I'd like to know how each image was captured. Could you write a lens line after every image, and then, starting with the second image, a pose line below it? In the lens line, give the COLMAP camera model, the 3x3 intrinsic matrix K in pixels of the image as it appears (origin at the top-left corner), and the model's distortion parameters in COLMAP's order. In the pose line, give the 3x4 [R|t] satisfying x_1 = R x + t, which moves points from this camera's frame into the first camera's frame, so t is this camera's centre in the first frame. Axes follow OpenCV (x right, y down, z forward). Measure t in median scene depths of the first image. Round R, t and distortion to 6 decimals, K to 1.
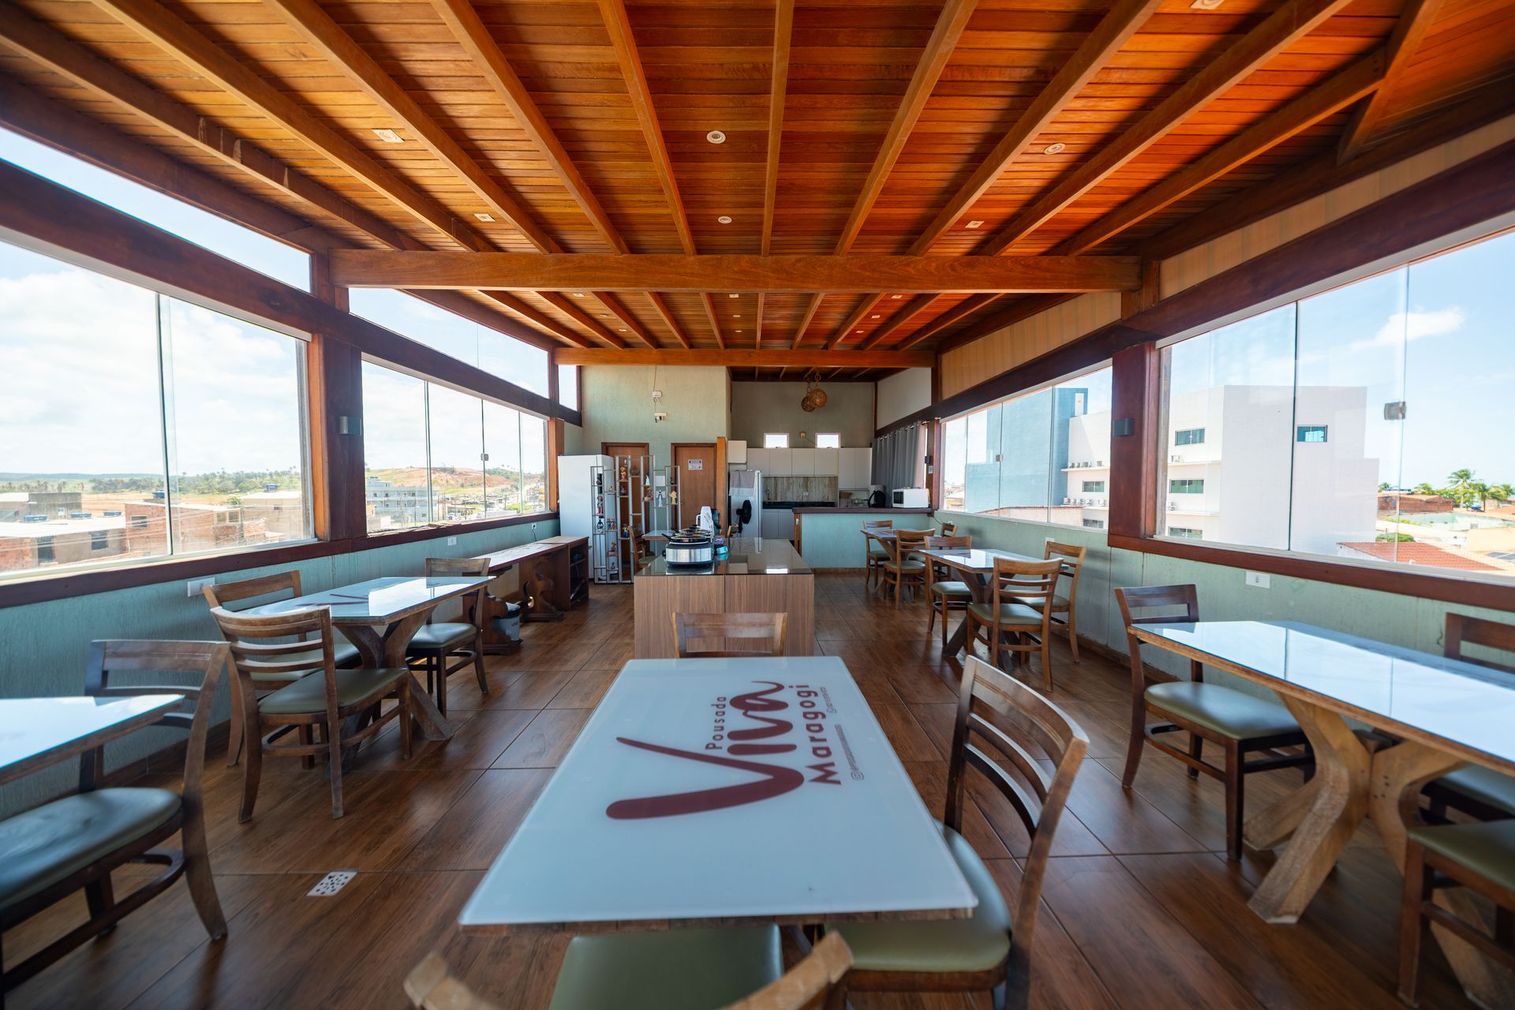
lens RADIAL K [[450.5, 0, 757.5], [0, 450.5, 505.0], [0, 0, 1]] dist [-0.000246, -0.000097]
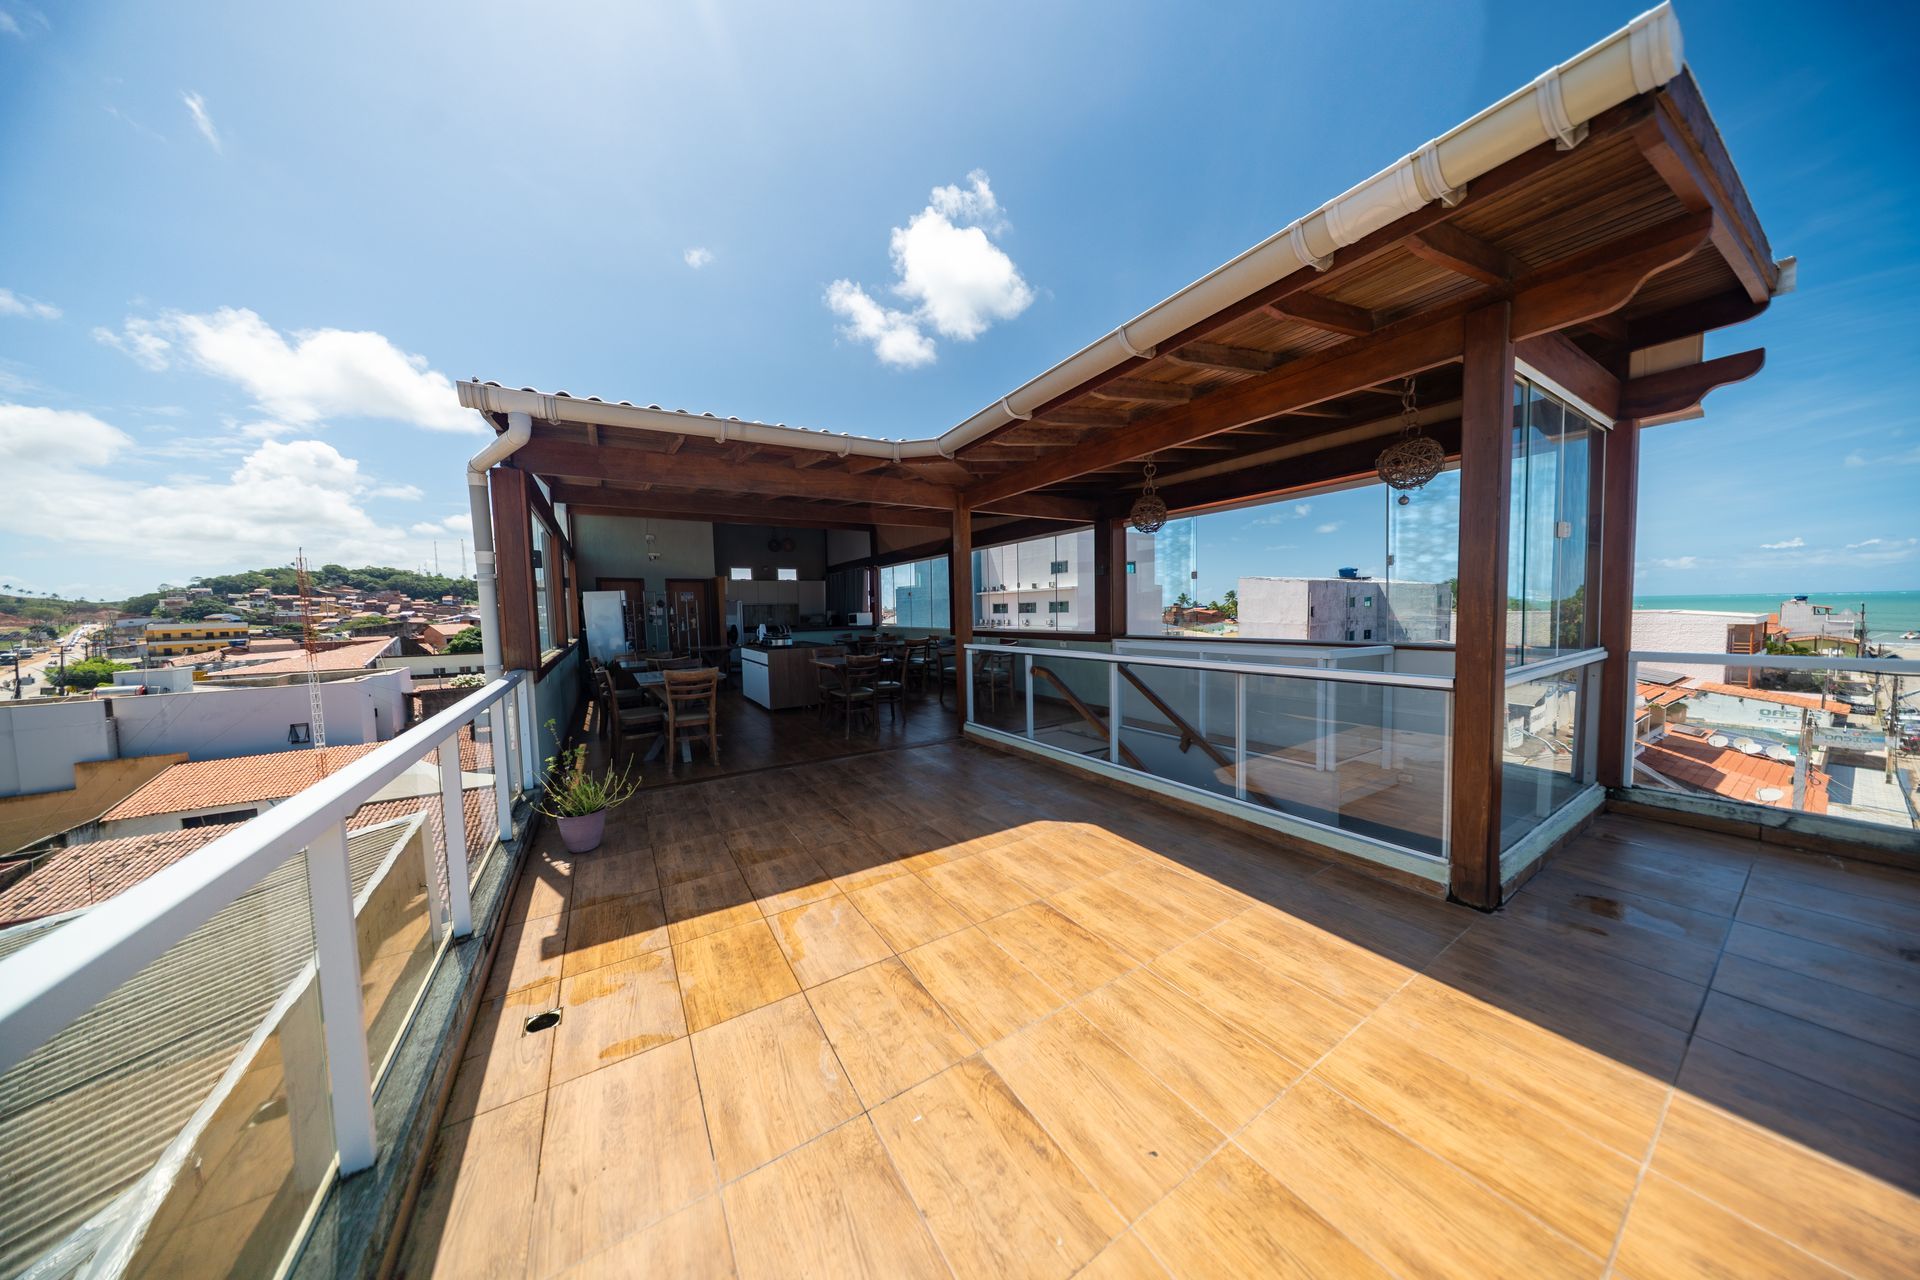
lens RADIAL K [[560.4, 0, 960.0], [0, 560.4, 640.0], [0, 0, 1]] dist [0.000070, -0.000034]
pose [[0.855701, -0.046571, 0.515370, -0.239473], [0.042556, 0.998902, 0.019607, 0.022648], [-0.515717, 0.005154, 0.856743, -0.534753]]
